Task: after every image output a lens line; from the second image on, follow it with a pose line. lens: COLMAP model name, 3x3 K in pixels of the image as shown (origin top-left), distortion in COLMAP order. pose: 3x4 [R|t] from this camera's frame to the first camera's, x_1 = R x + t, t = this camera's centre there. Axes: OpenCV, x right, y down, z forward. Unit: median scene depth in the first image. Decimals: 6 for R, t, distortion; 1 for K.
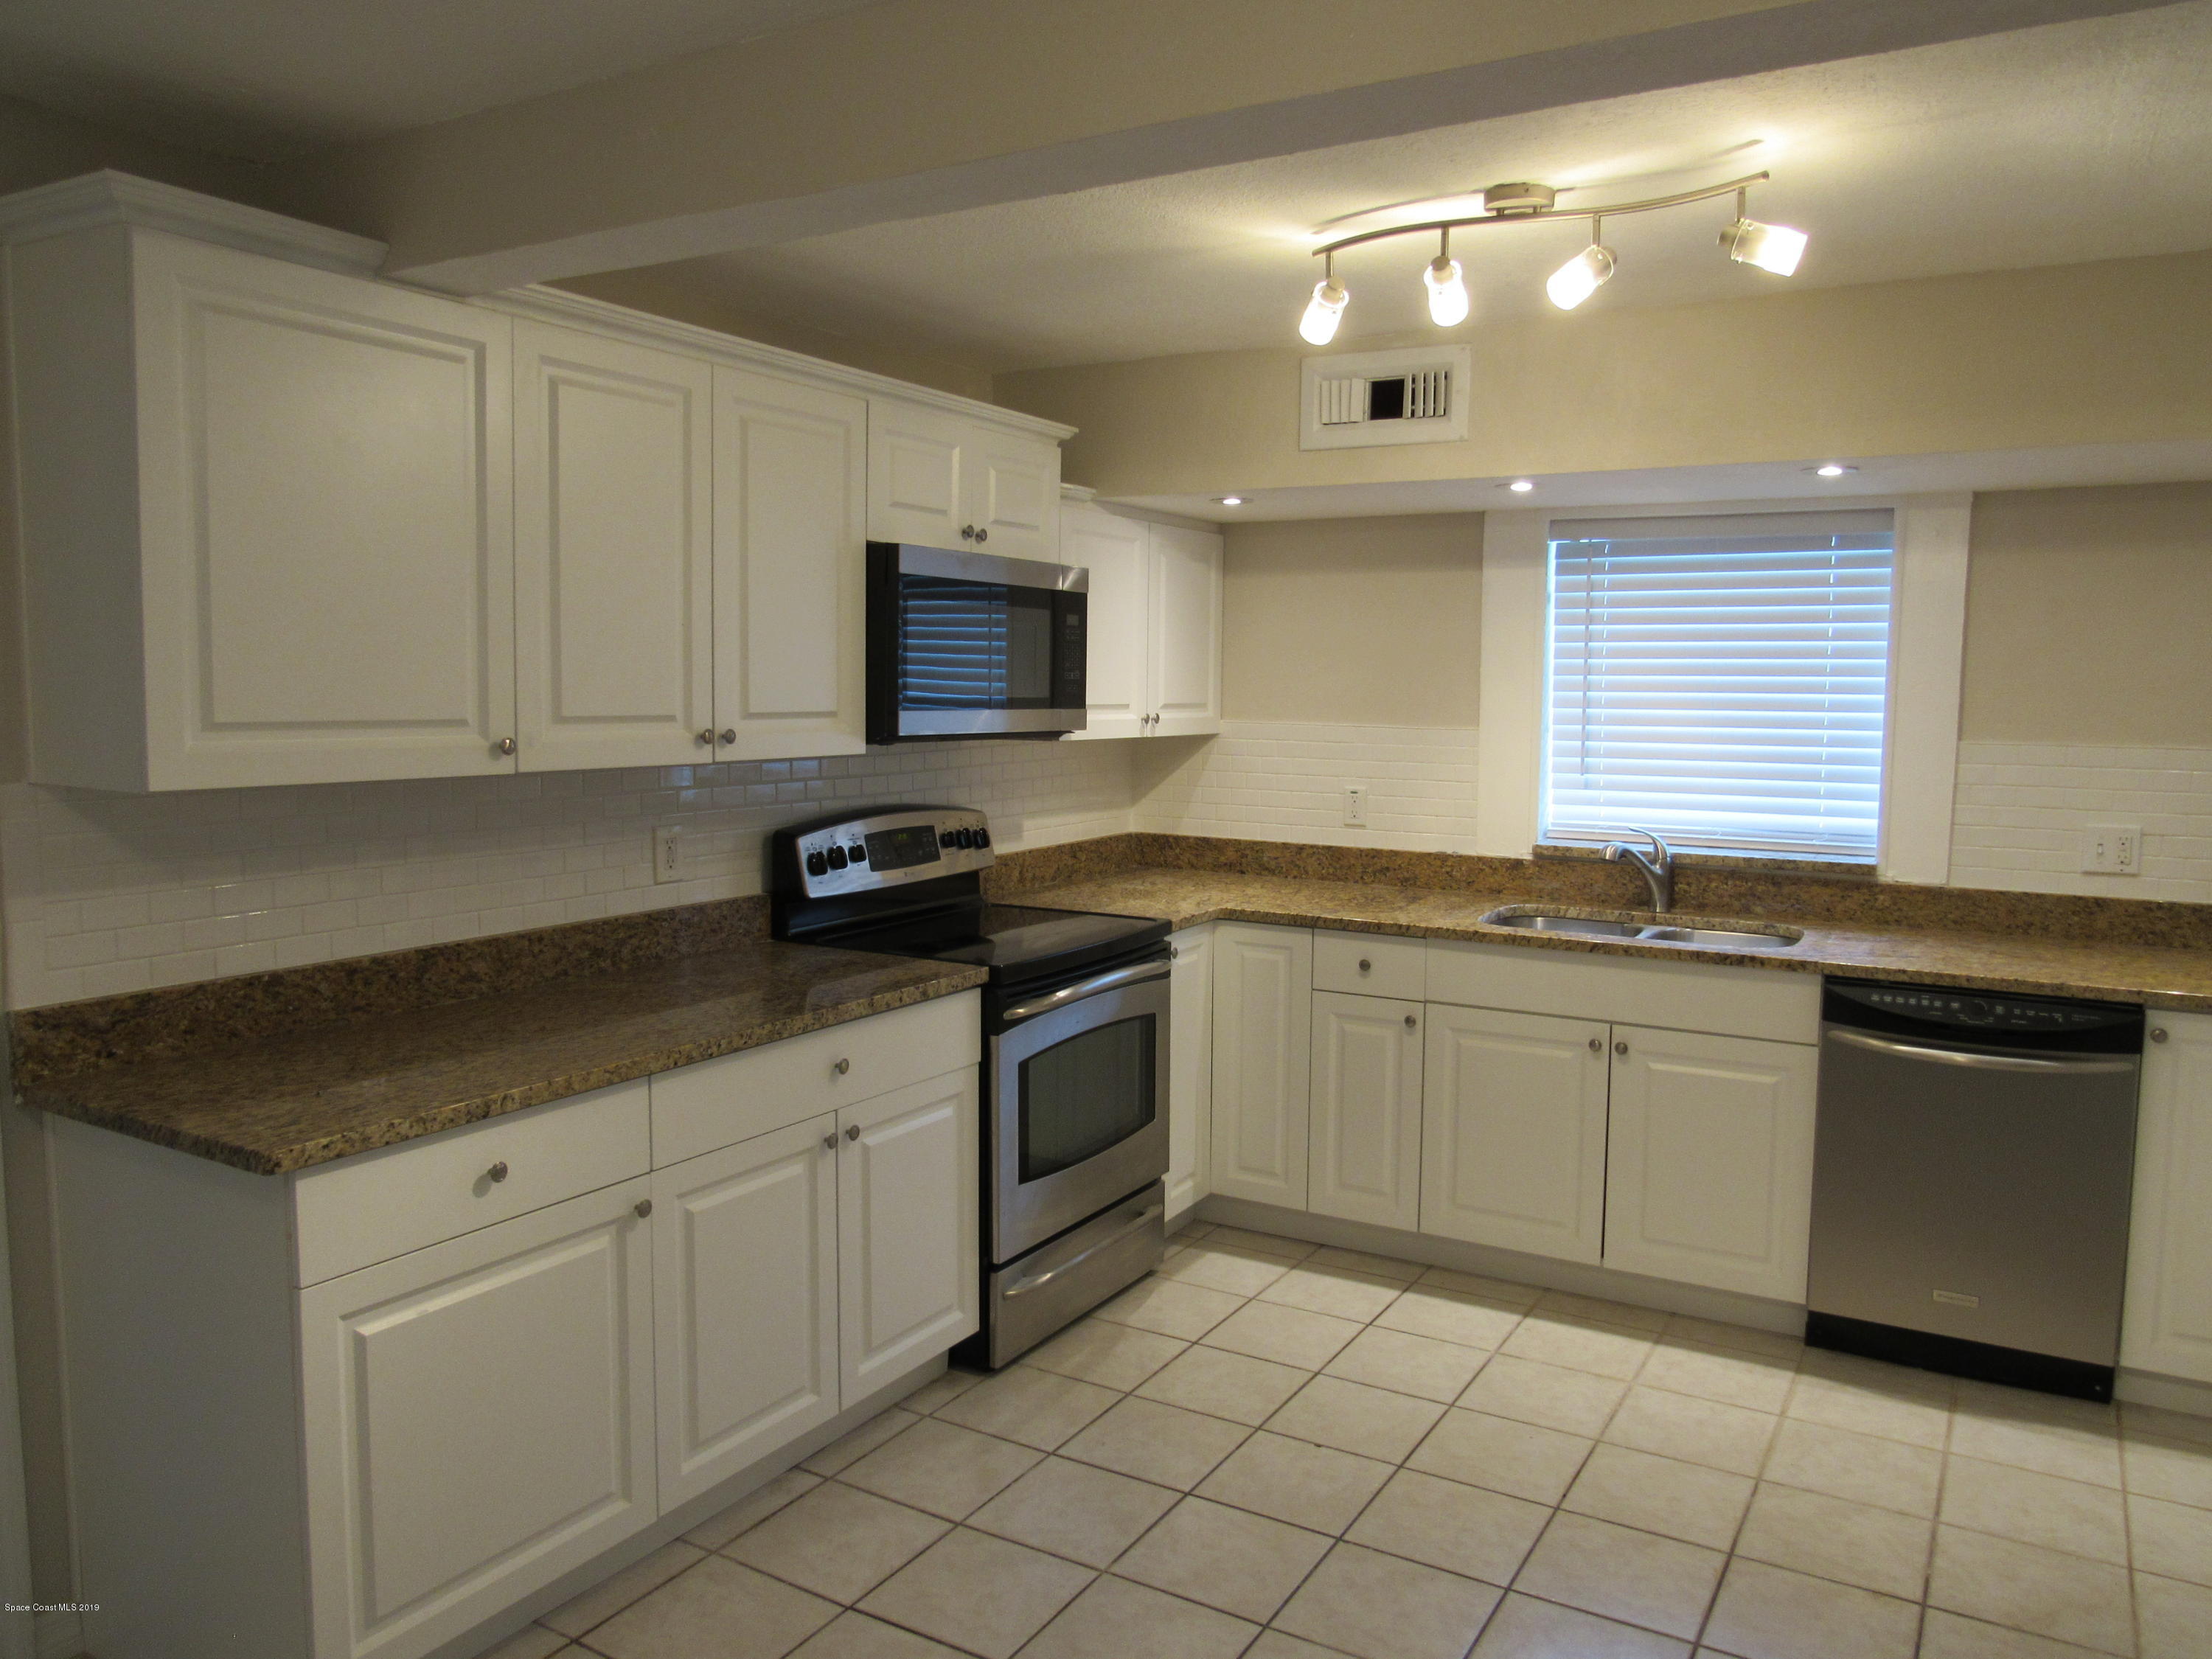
lens RADIAL K [[1582.2, 0, 1113.9], [0, 1582.2, 832.0], [0, 0, 1]] dist [-0.026853, 0.005465]
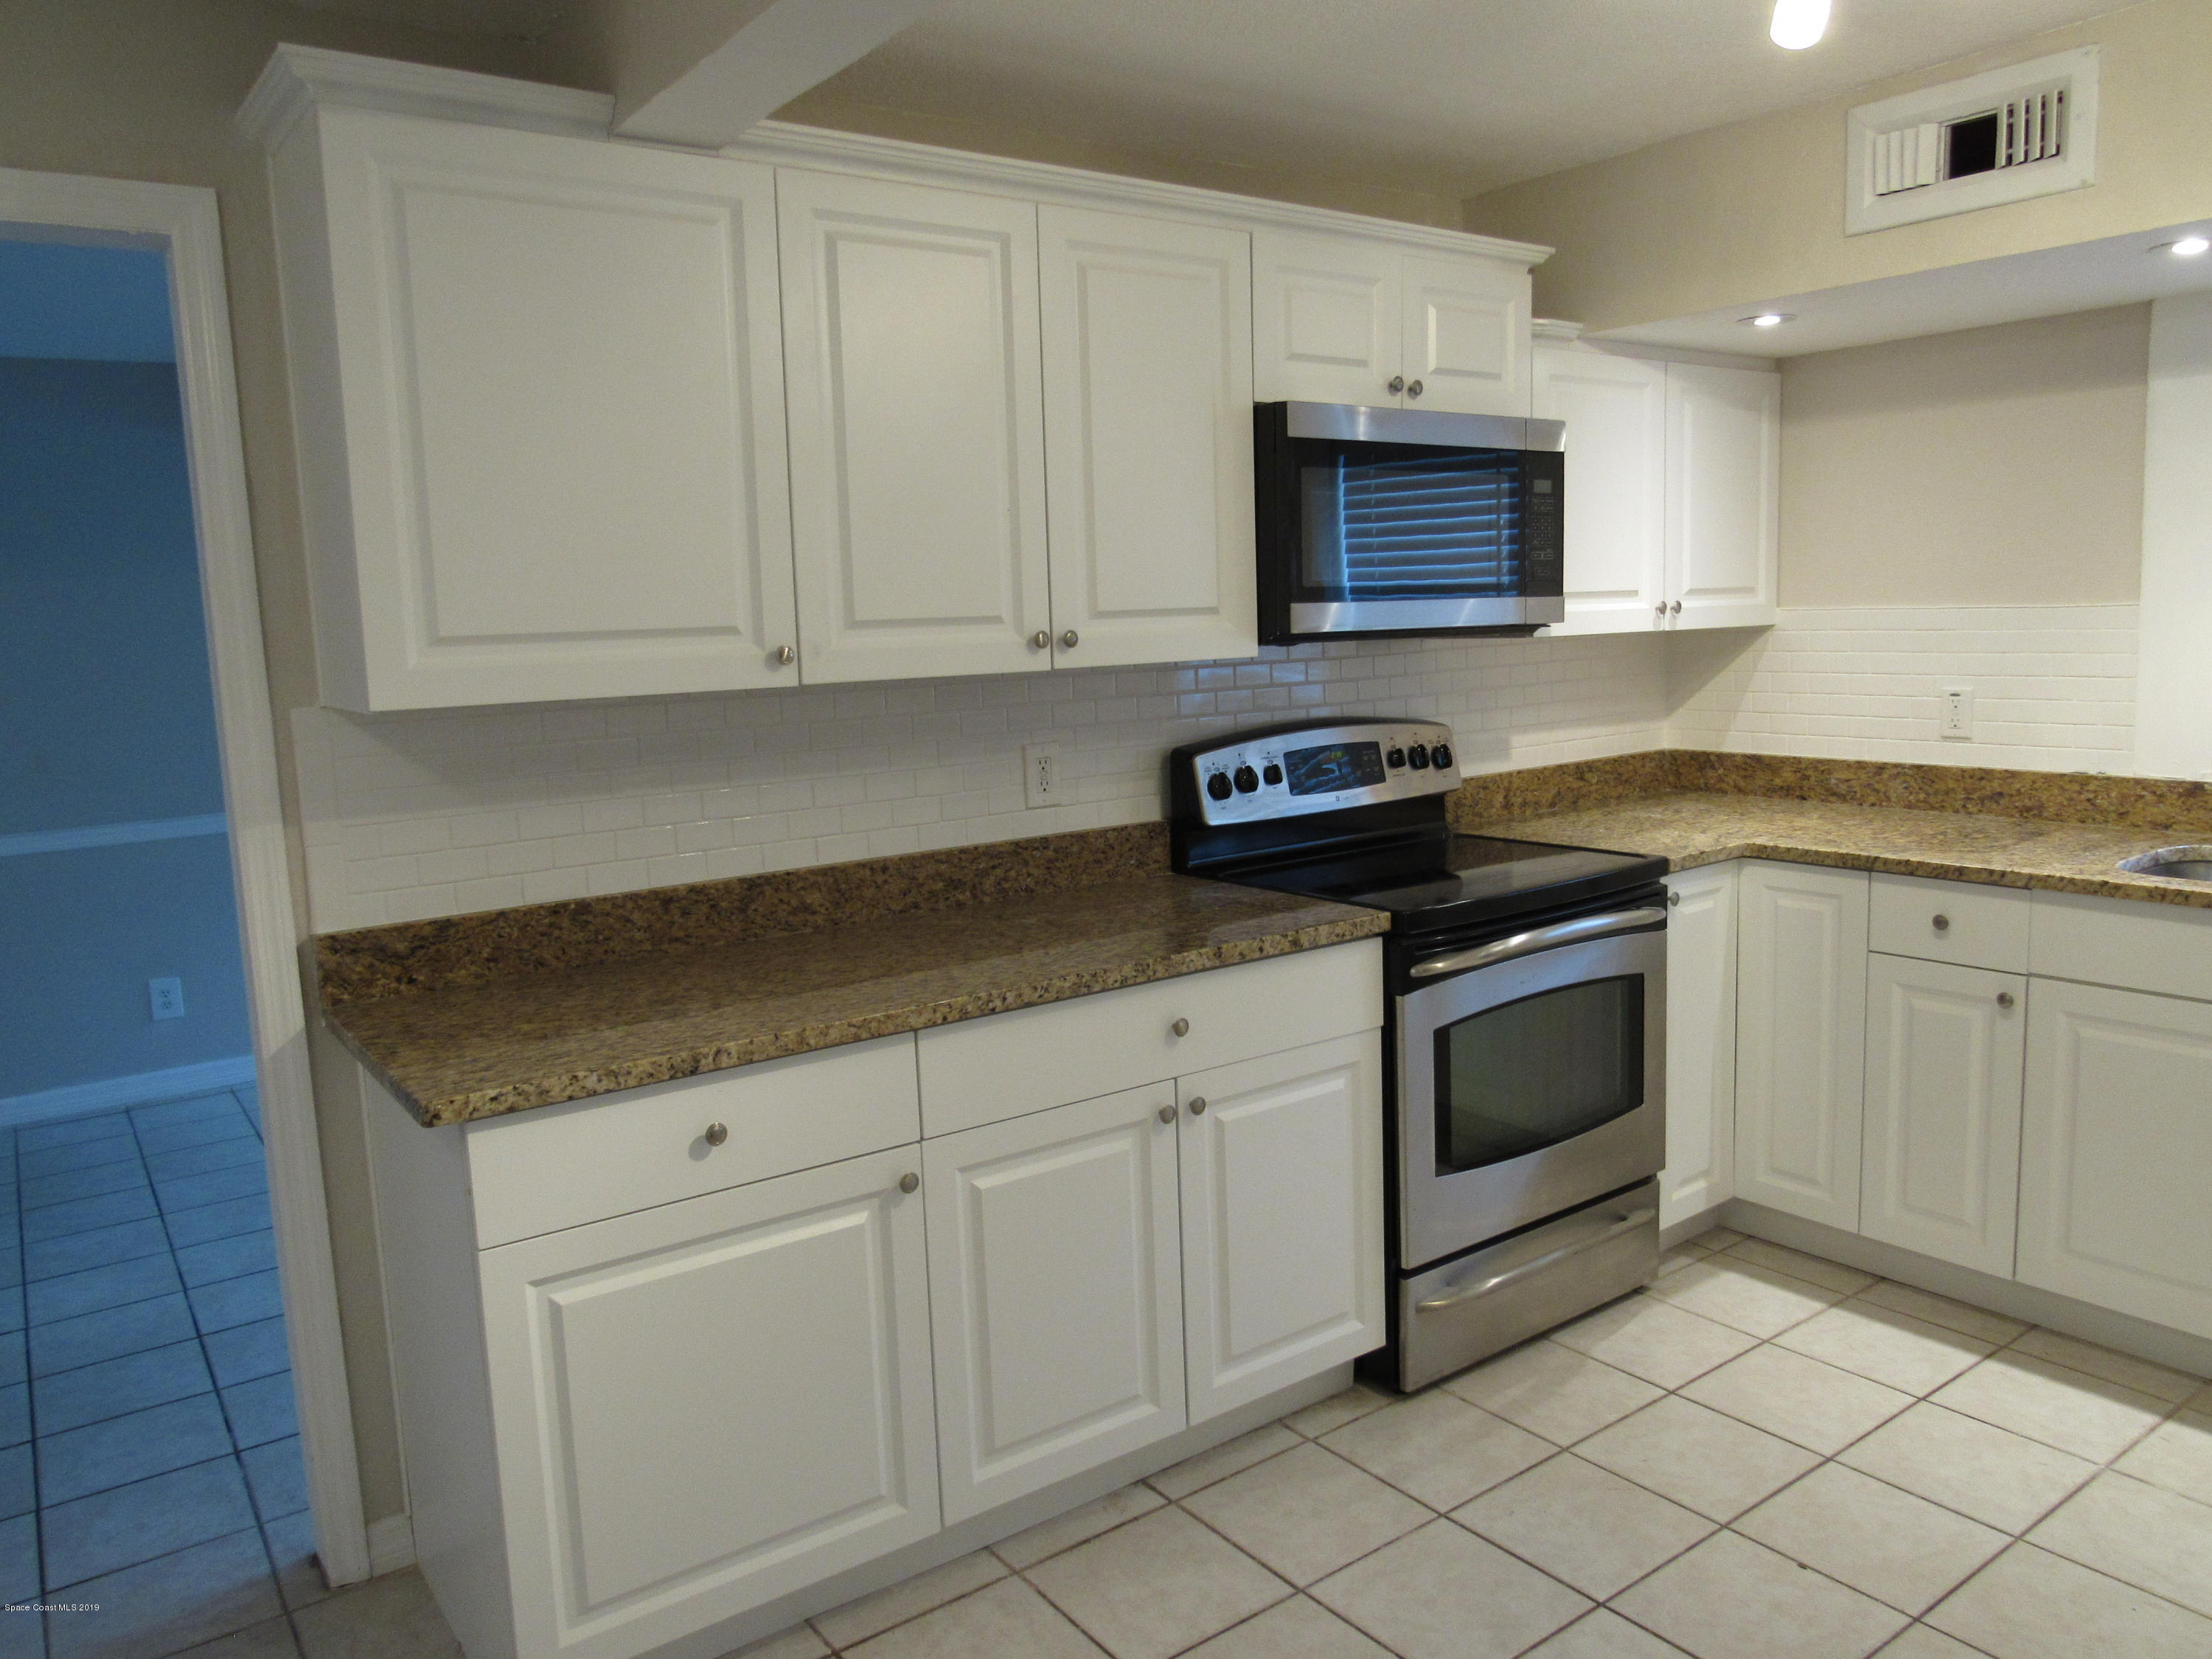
lens RADIAL K [[1582.2, 0, 1114.1], [0, 1582.2, 831.8], [0, 0, 1]] dist [-0.026853, 0.005465]
pose [[0.917778, 0.012225, -0.396905, 0.110333], [0.007217, 0.998847, 0.047455, 0.003366], [0.397027, -0.046417, 0.916632, 0.187929]]
